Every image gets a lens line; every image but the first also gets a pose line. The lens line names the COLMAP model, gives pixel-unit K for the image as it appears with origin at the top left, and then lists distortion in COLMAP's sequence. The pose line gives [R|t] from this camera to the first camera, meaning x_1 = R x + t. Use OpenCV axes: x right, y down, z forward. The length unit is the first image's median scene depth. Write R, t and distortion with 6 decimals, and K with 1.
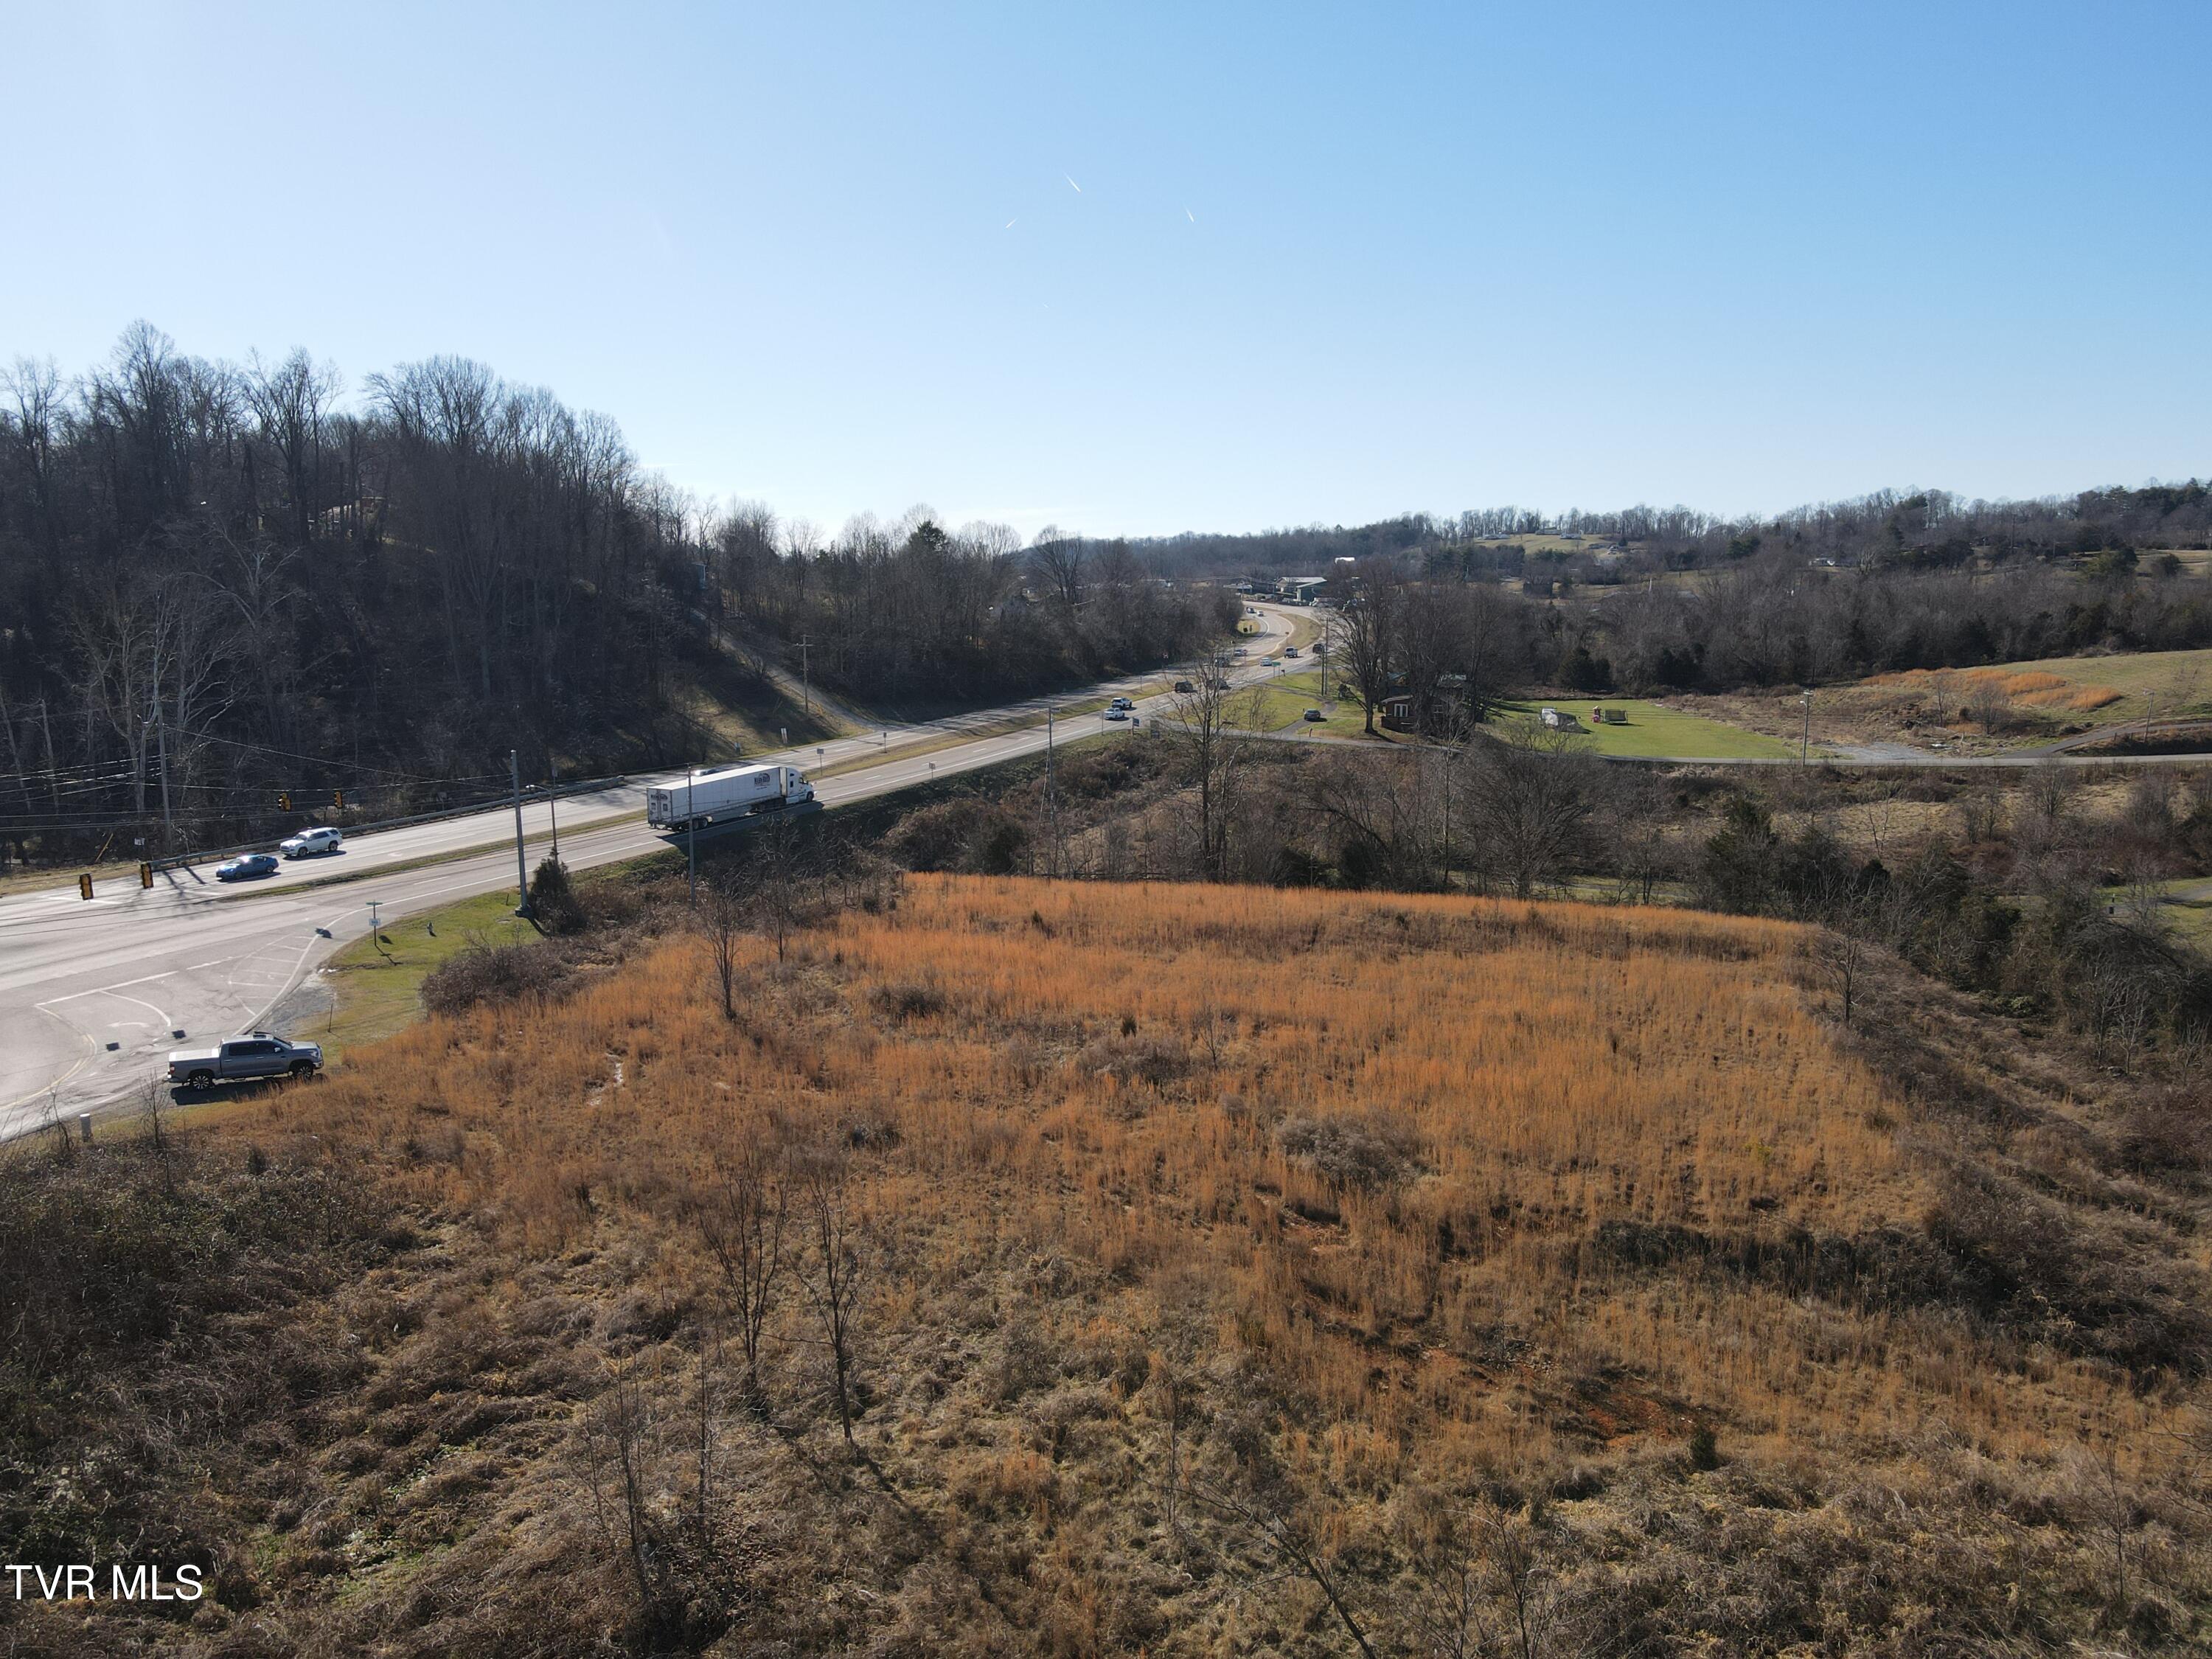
lens RADIAL K [[1631.0, 0, 1114.2], [0, 1631.0, 834.1], [0, 0, 1]] dist [-0.007078, 0.047382]
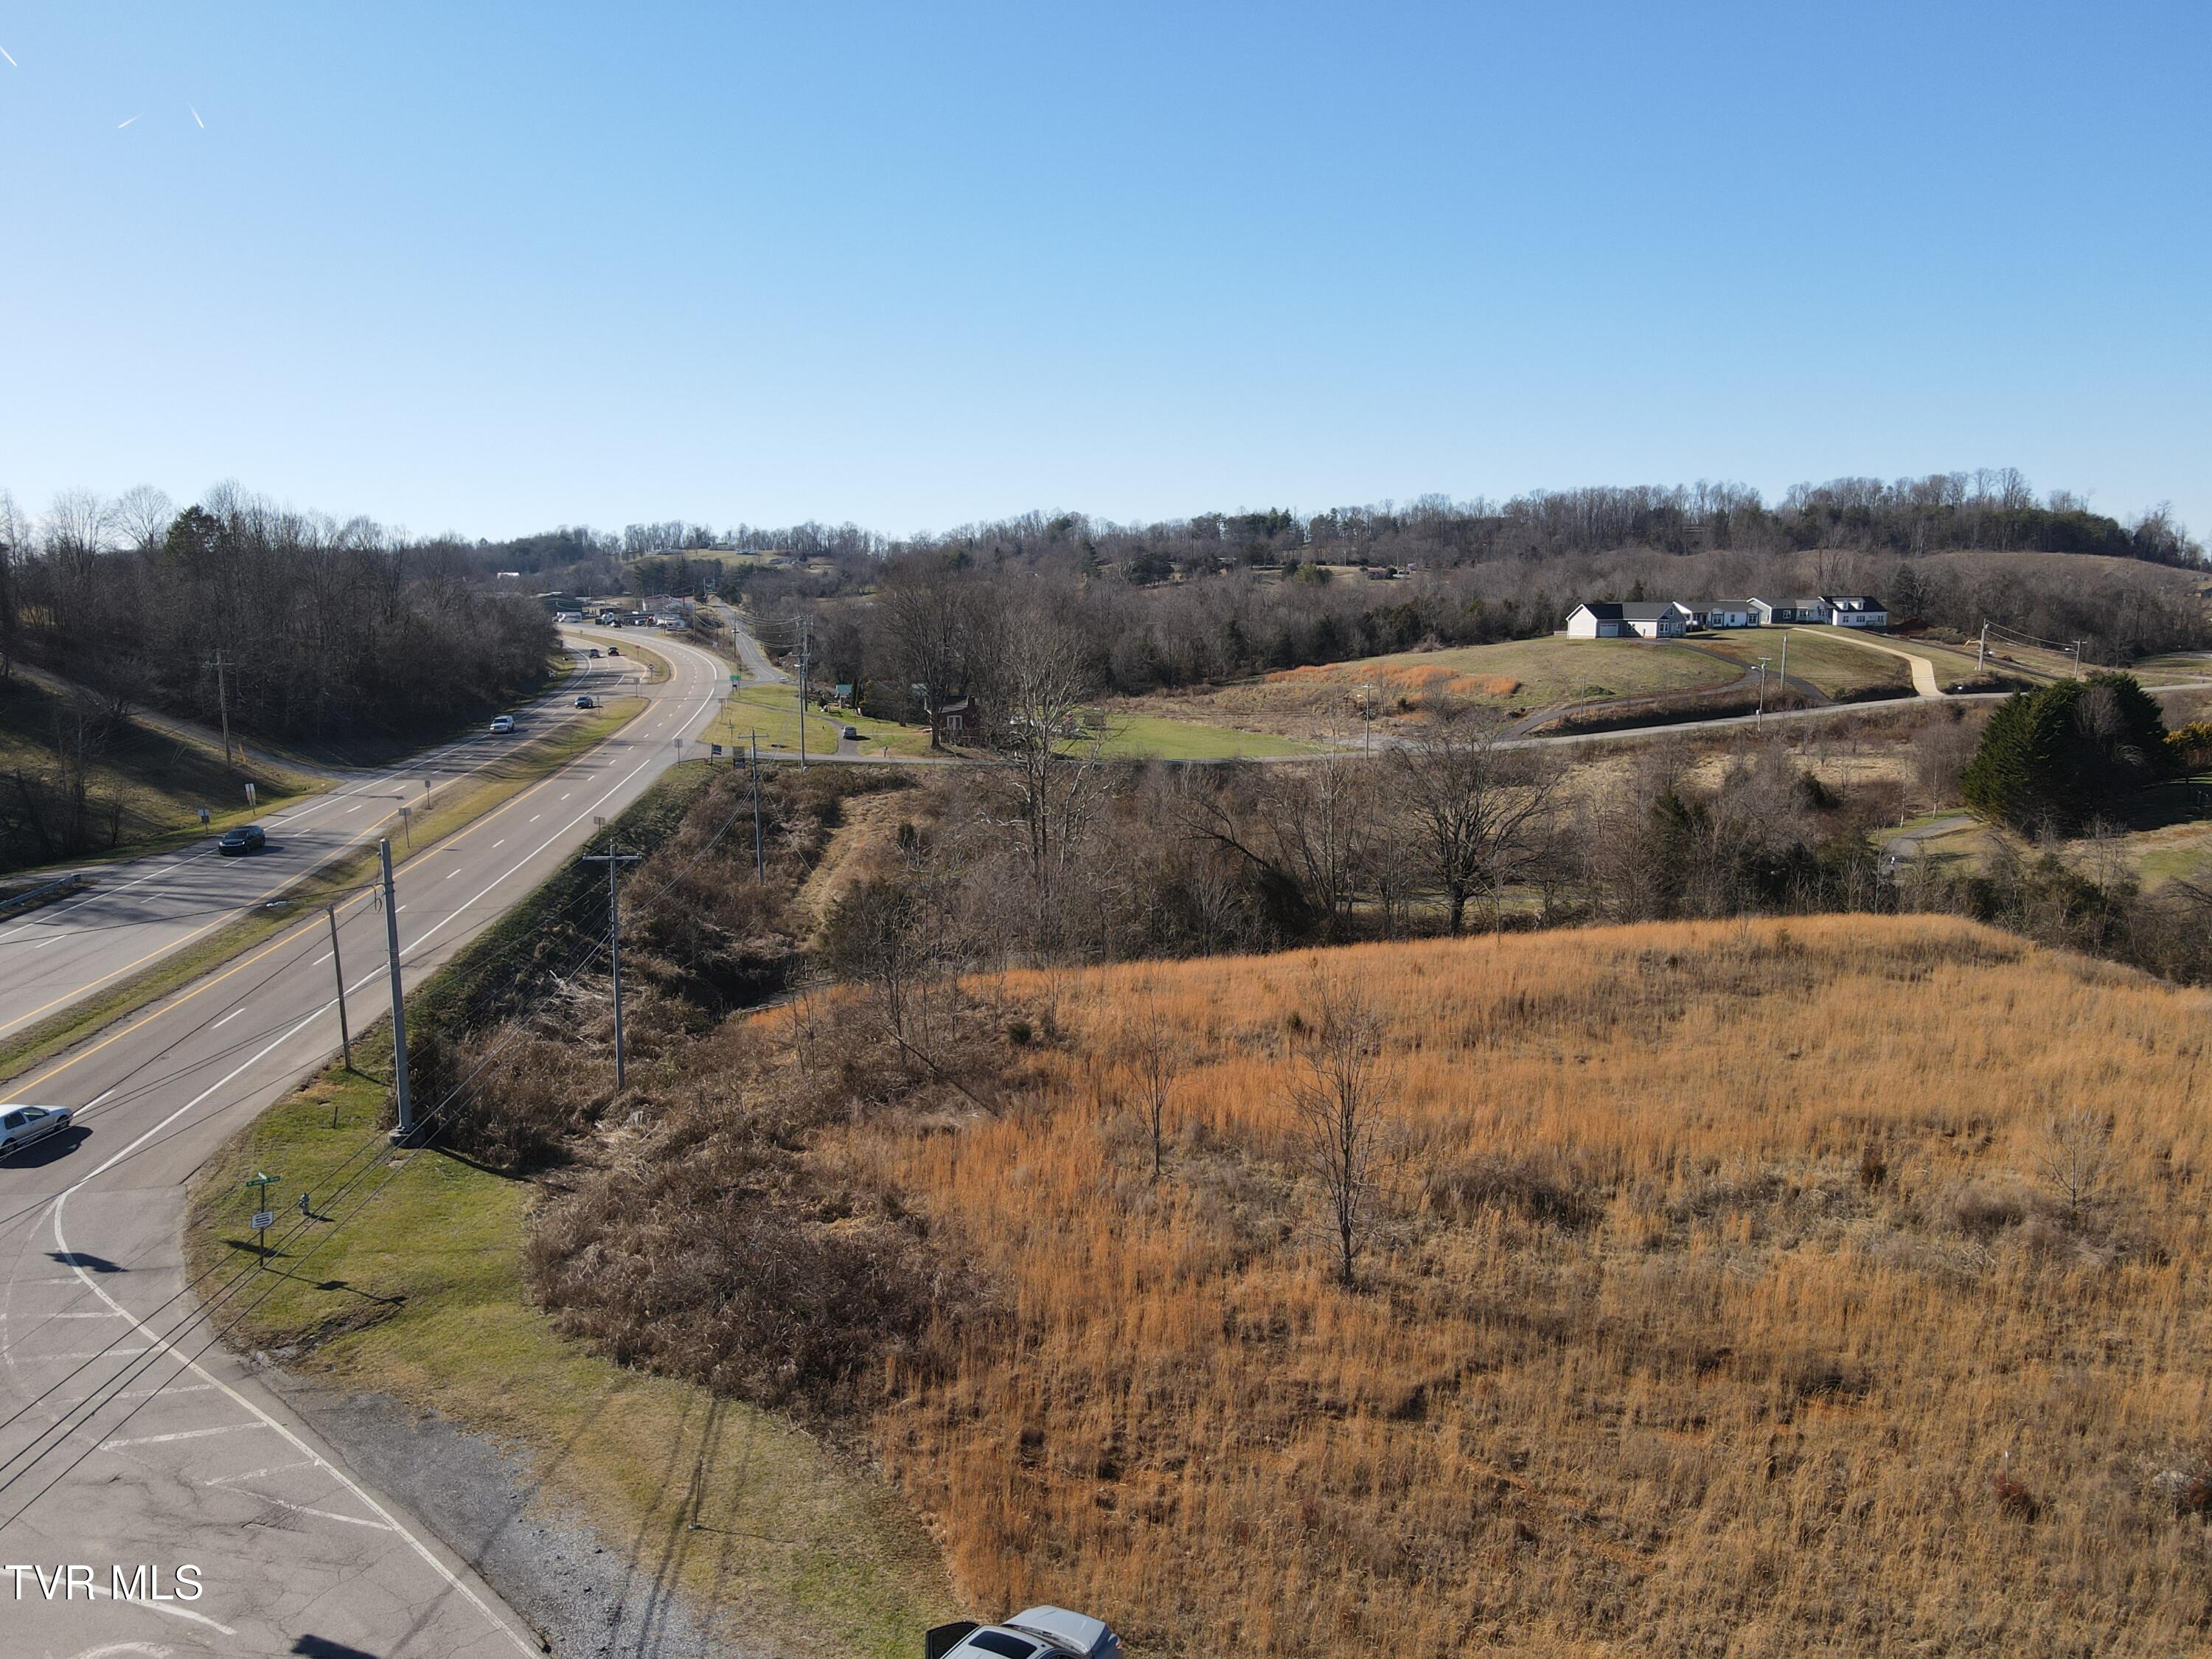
lens RADIAL K [[1631.0, 0, 1105.2], [0, 1631.0, 830.8], [0, 0, 1]] dist [-0.007078, 0.047382]
pose [[0.864216, -0.076286, 0.497303, -0.171981], [0.083306, 0.996491, 0.008091, -0.015509], [-0.496175, 0.034436, 0.867539, 0.168860]]
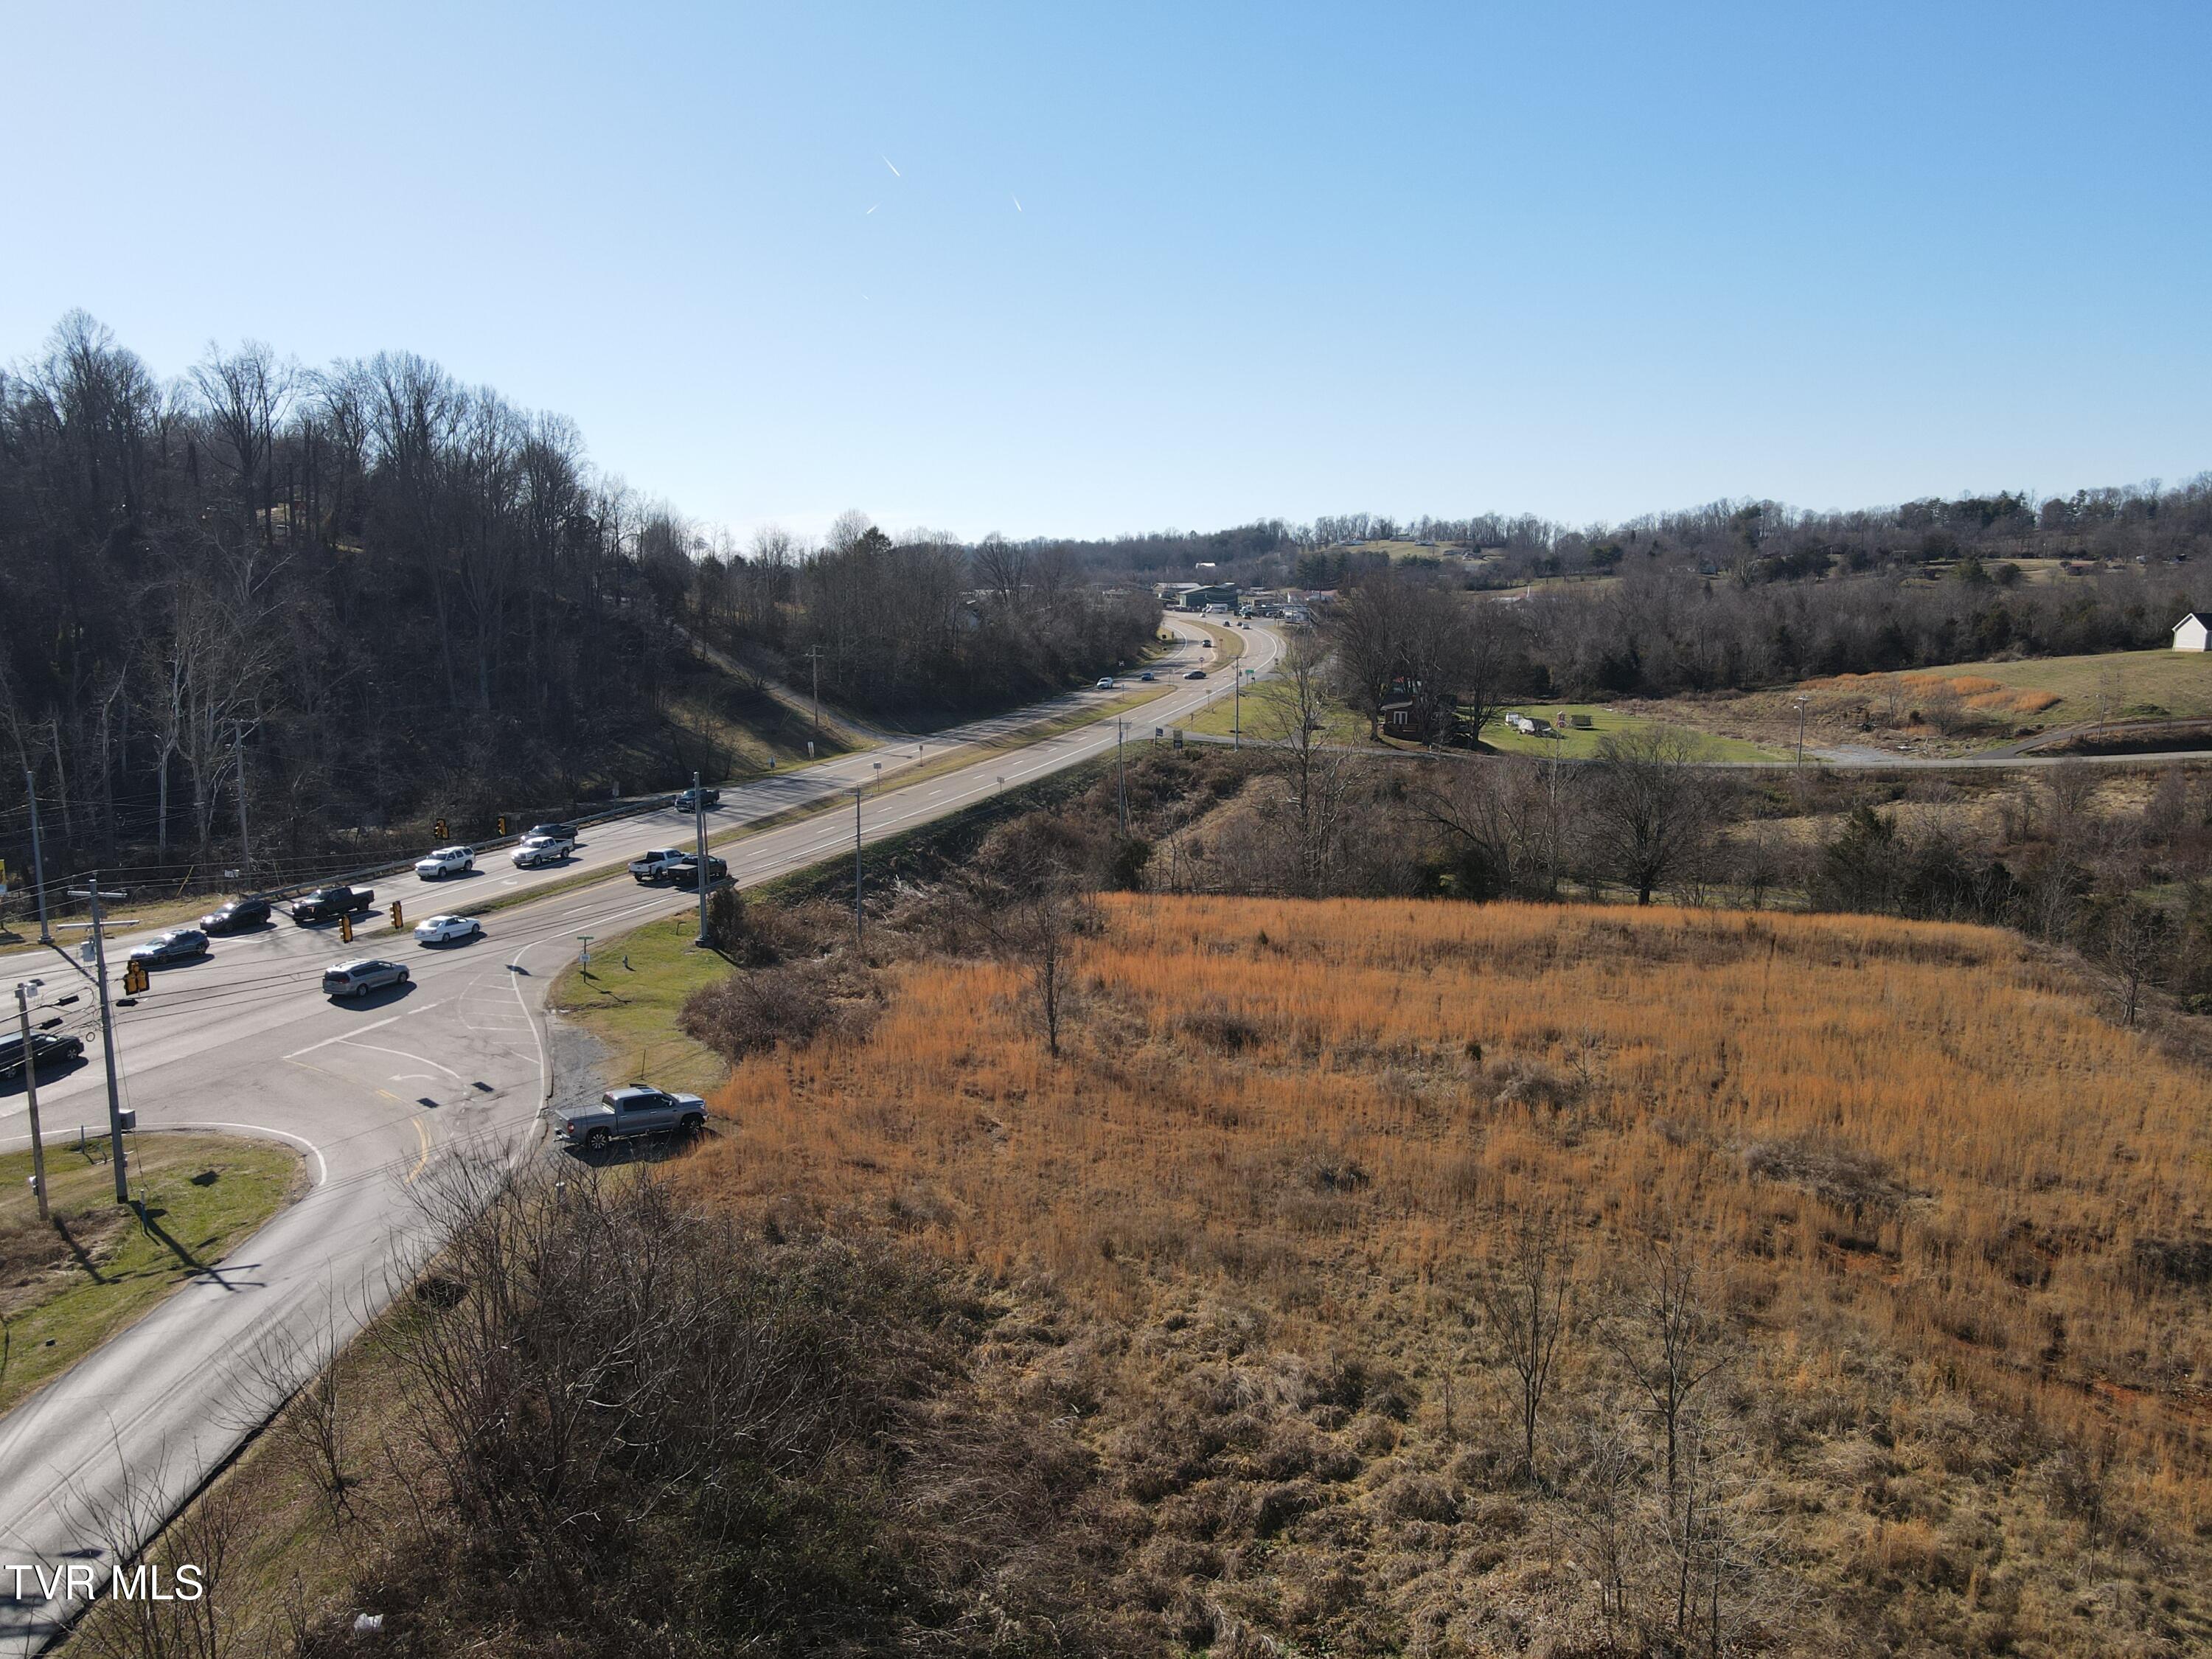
lens RADIAL K [[1631.0, 0, 1110.2], [0, 1631.0, 833.1], [0, 0, 1]] dist [-0.007078, 0.047382]
pose [[0.995019, -0.014441, 0.098635, -0.089318], [0.014786, 0.999887, -0.002771, -0.003893], [-0.098583, 0.004216, 0.995120, 0.013341]]
